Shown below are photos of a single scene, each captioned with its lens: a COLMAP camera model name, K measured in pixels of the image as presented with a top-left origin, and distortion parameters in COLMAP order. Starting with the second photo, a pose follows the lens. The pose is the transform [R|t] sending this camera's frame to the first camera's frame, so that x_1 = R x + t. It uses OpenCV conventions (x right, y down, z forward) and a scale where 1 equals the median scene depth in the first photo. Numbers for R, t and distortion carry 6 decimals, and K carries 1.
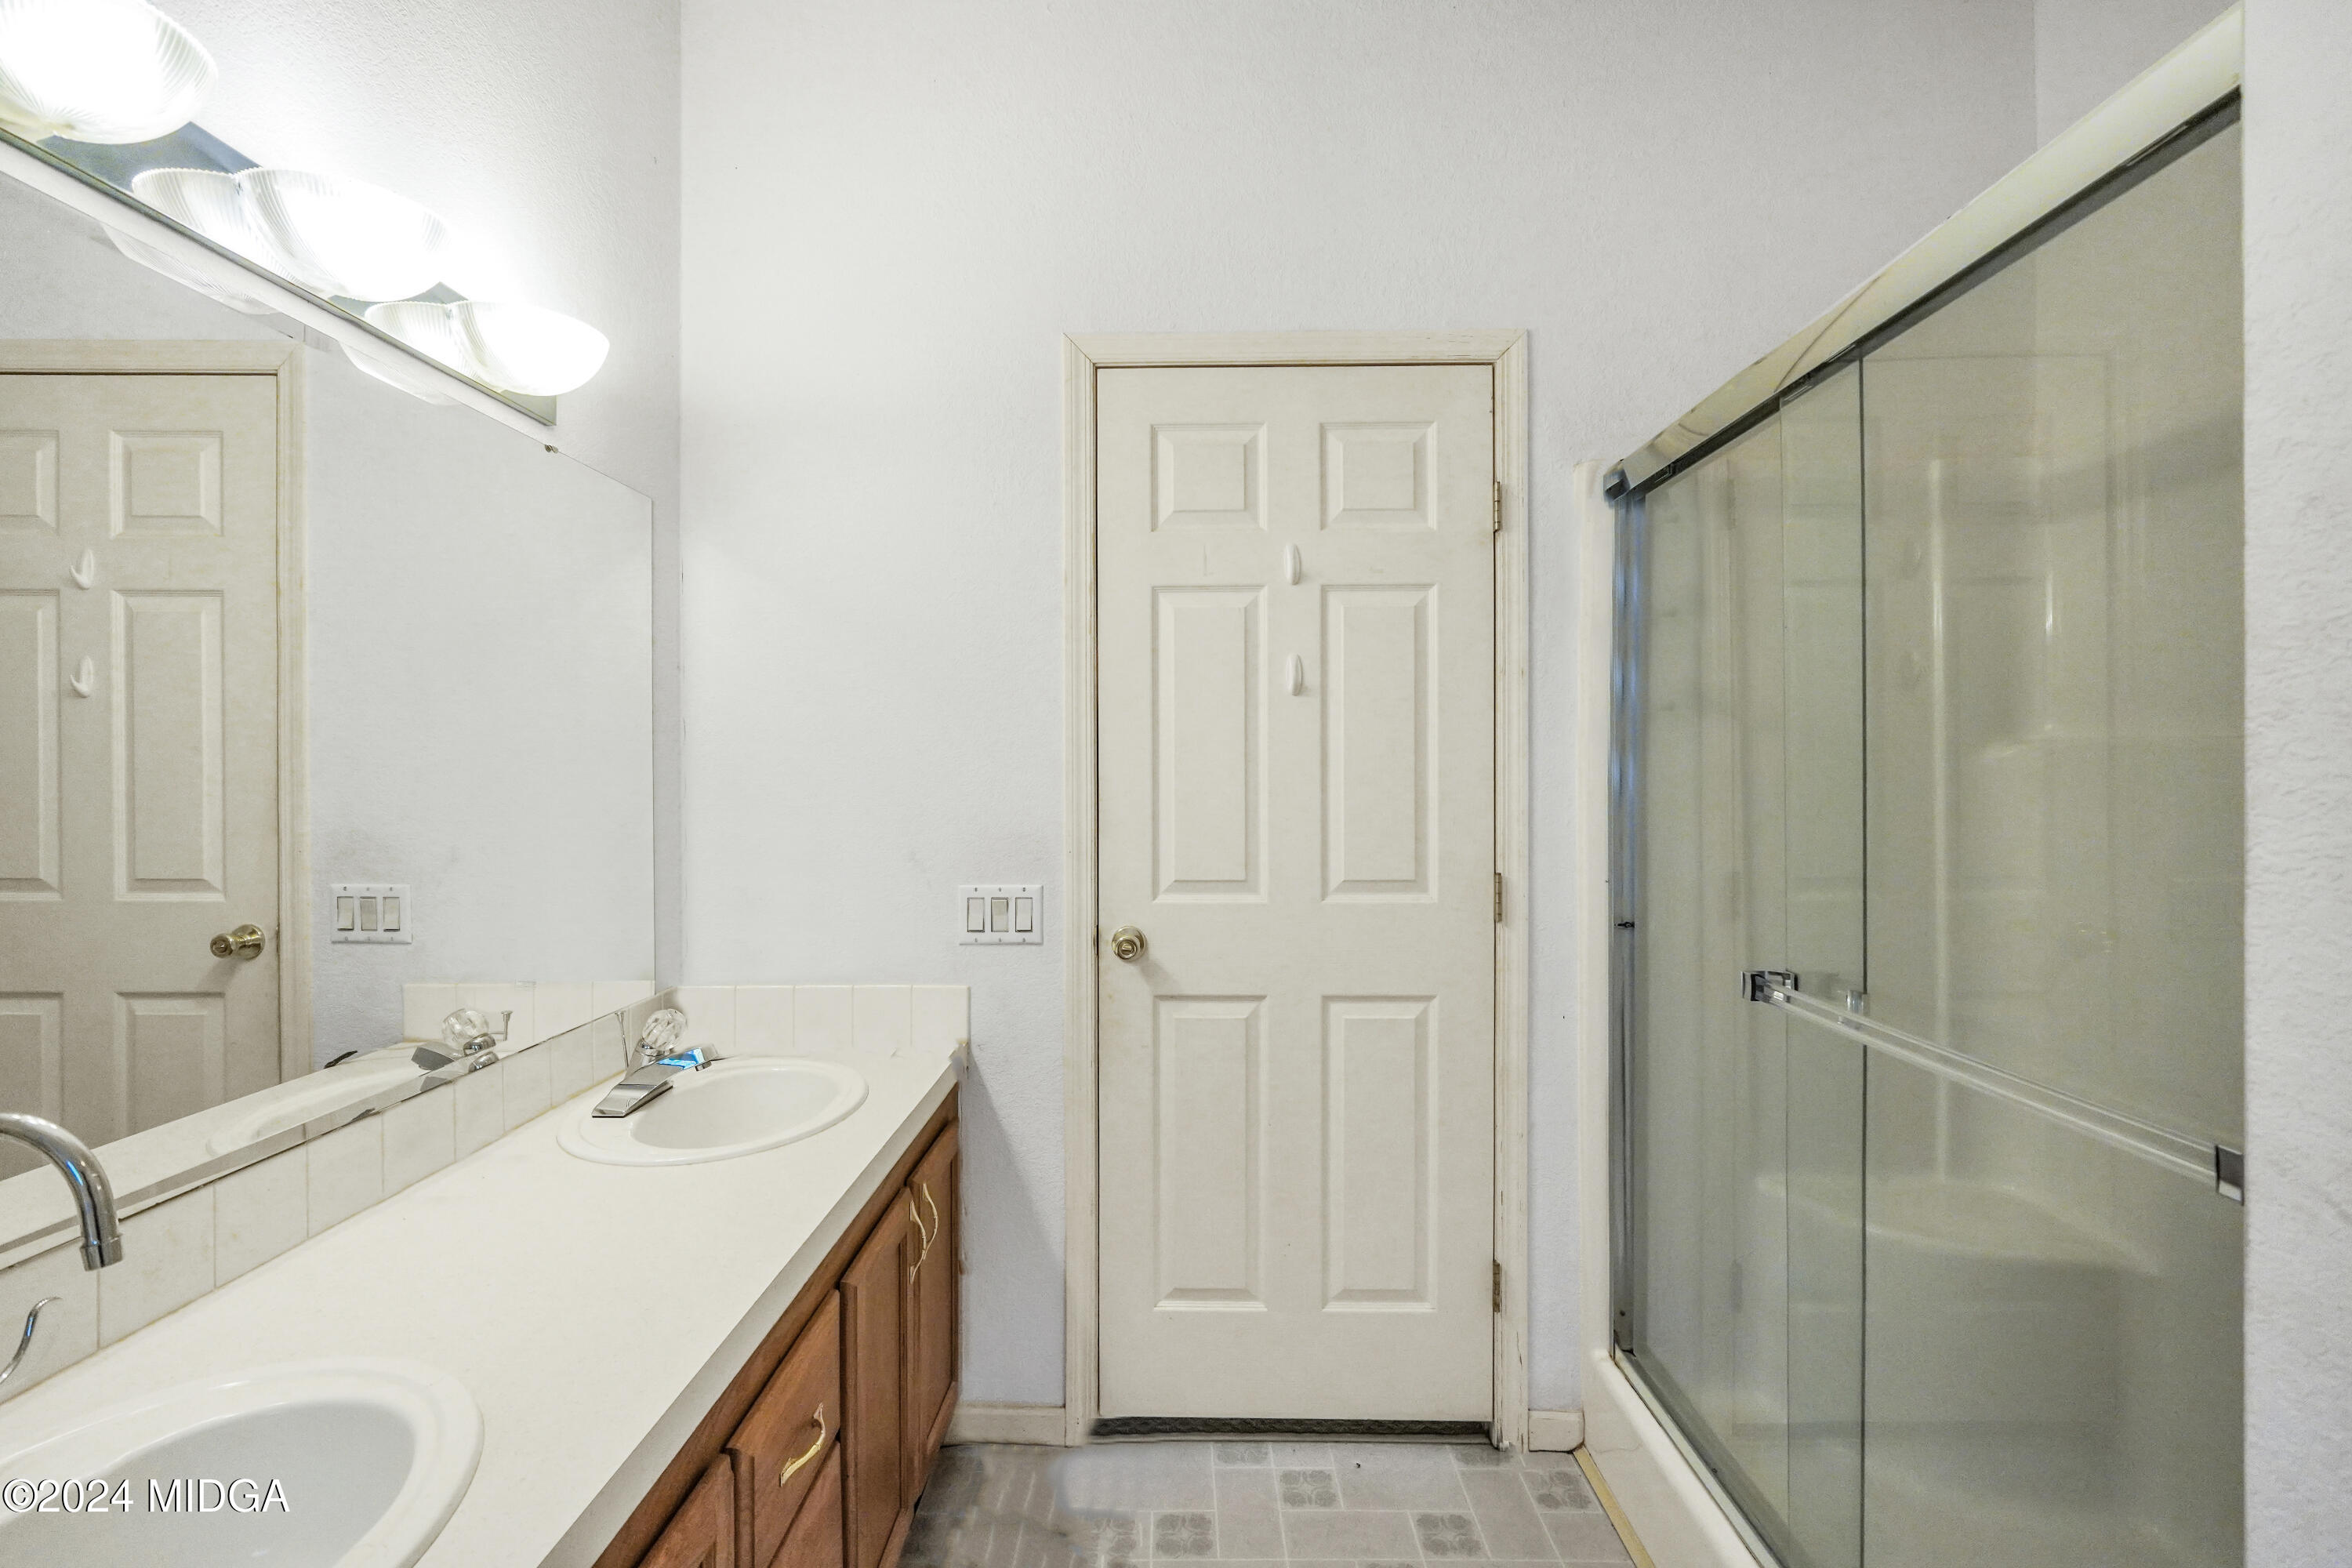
lens RADIAL K [[1106.6, 0, 1187.5], [0, 1106.6, 778.7], [0, 0, 1]] dist [0.001758, 0.001862]
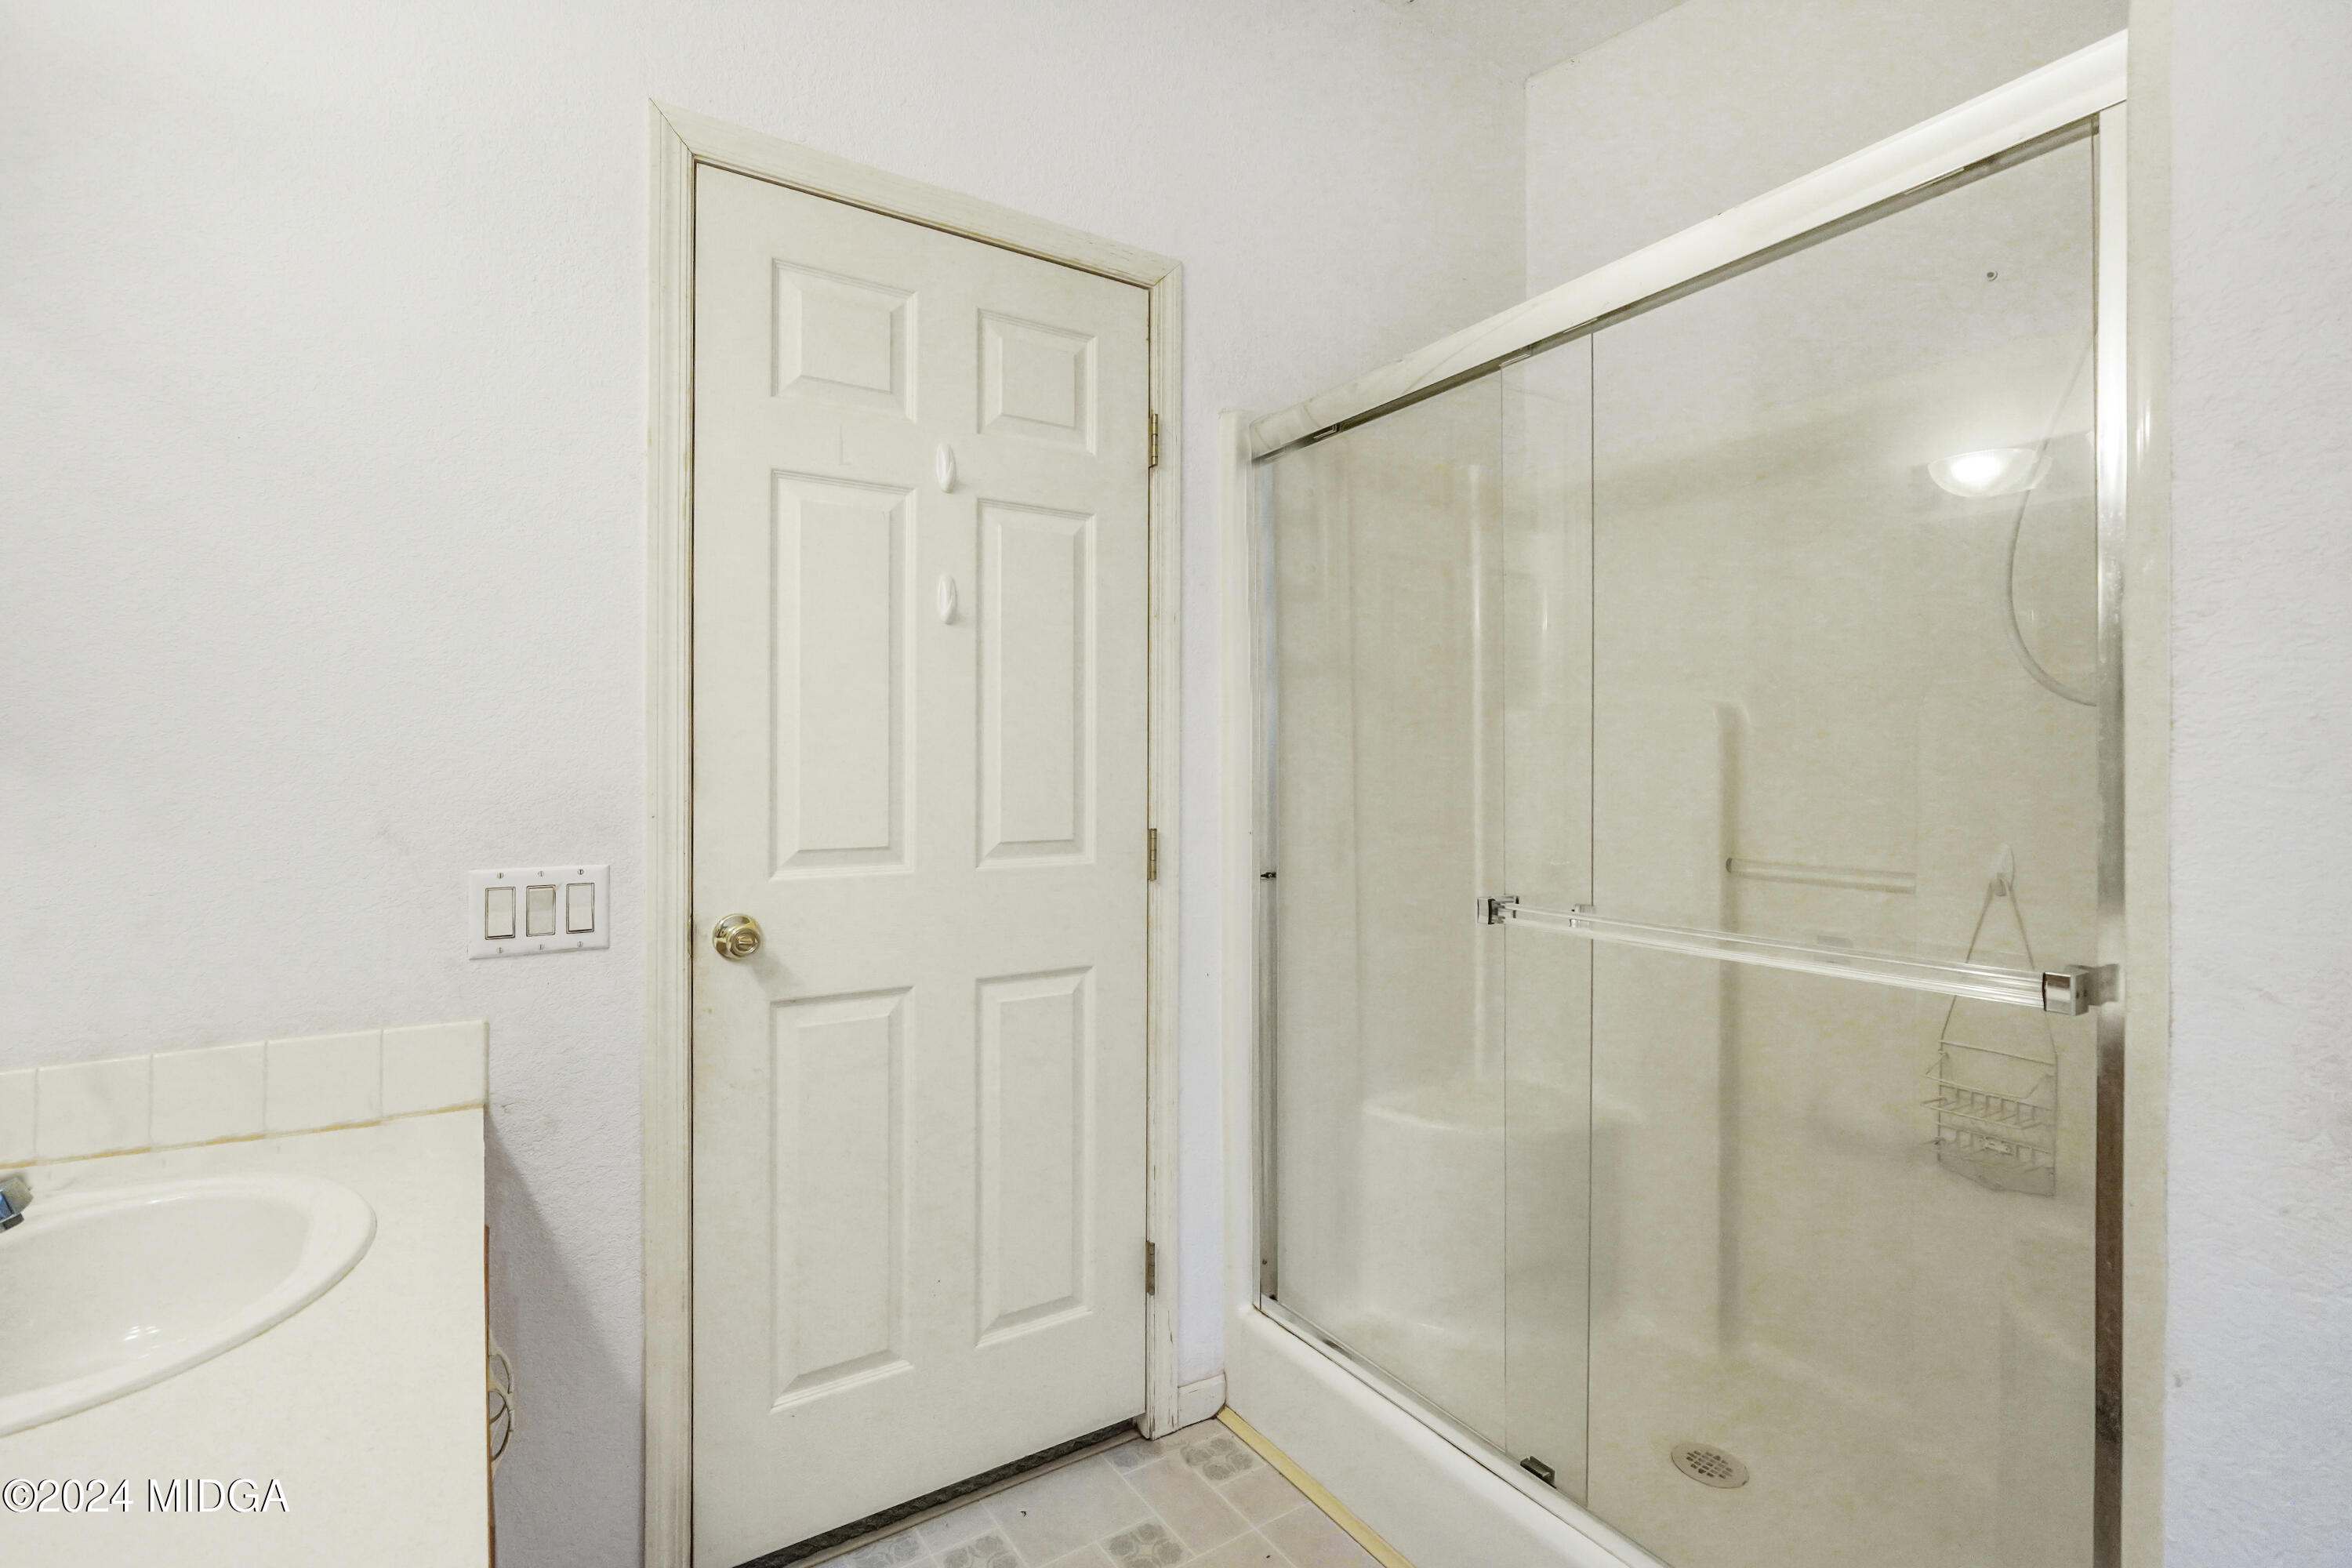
lens RADIAL K [[1106.6, 0, 1178.6], [0, 1106.6, 776.6], [0, 0, 1]] dist [0.001758, 0.001862]
pose [[0.823341, -0.000912, 0.567546, -0.235807], [0.003371, 0.999989, -0.003282, 0.043577], [-0.567537, 0.004615, 0.823335, 0.208023]]
